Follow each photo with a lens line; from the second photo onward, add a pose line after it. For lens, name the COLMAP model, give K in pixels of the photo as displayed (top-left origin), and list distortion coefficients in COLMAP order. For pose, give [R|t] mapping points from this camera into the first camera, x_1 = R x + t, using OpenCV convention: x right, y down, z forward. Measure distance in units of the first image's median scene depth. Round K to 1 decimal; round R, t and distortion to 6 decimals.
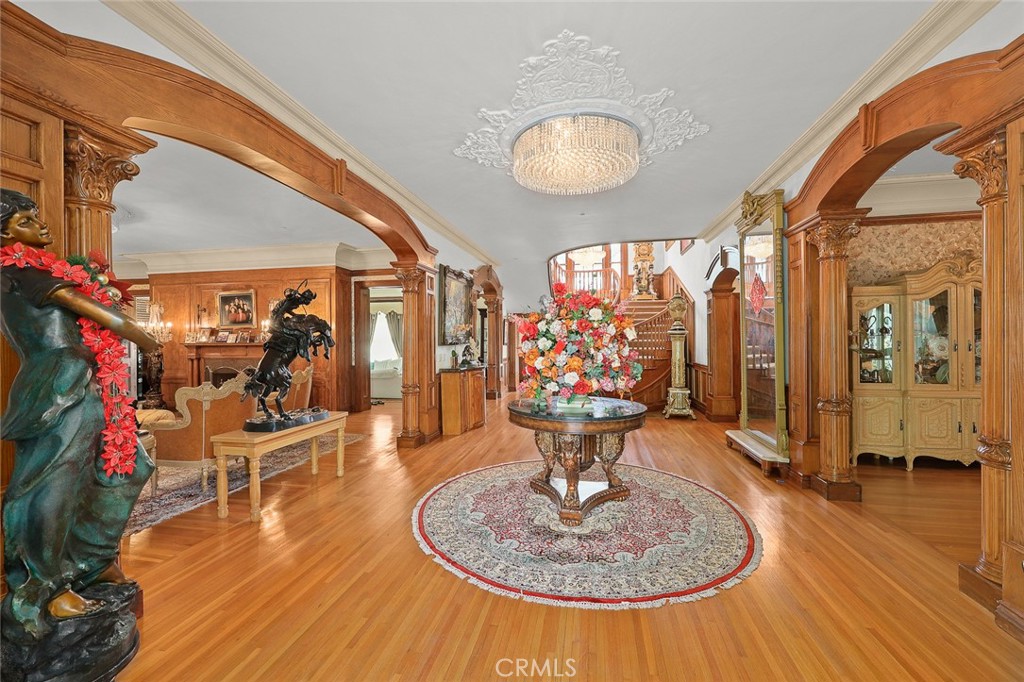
lens RADIAL K [[409.9, 0, 515.9], [0, 409.9, 336.4], [0, 0, 1]] dist [0.000139, 0.000045]
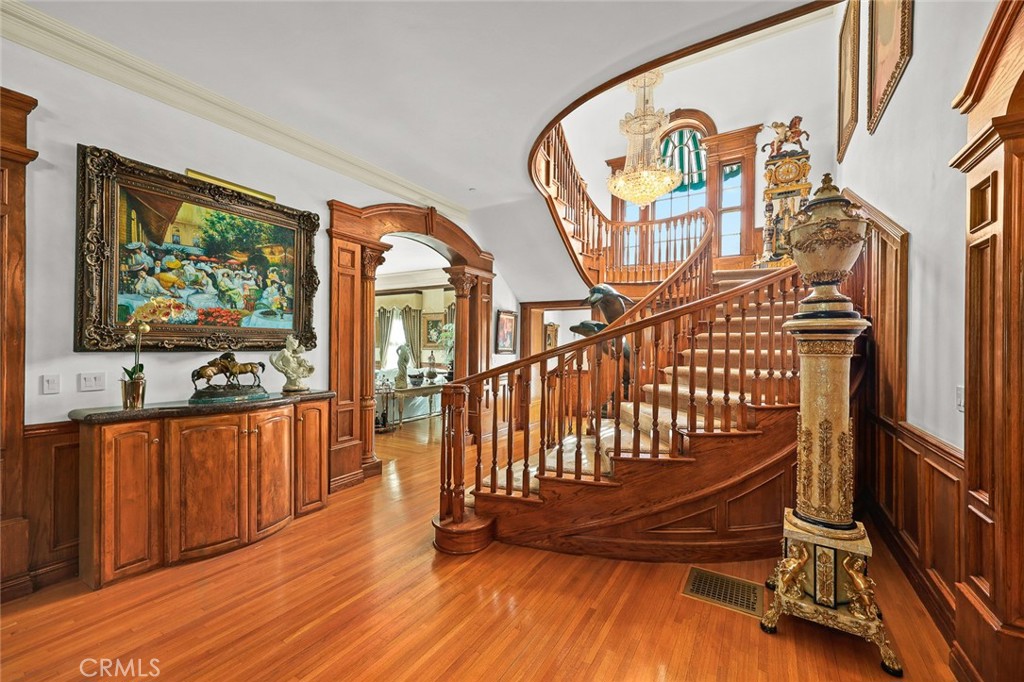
lens RADIAL K [[409.9, 0, 515.9], [0, 409.9, 336.4], [0, 0, 1]] dist [0.000139, 0.000045]
pose [[0.937635, 0.024398, -0.346764, 0.276855], [-0.024619, 0.999690, 0.003771, 0.000927], [0.346749, 0.005001, 0.937945, 0.621120]]
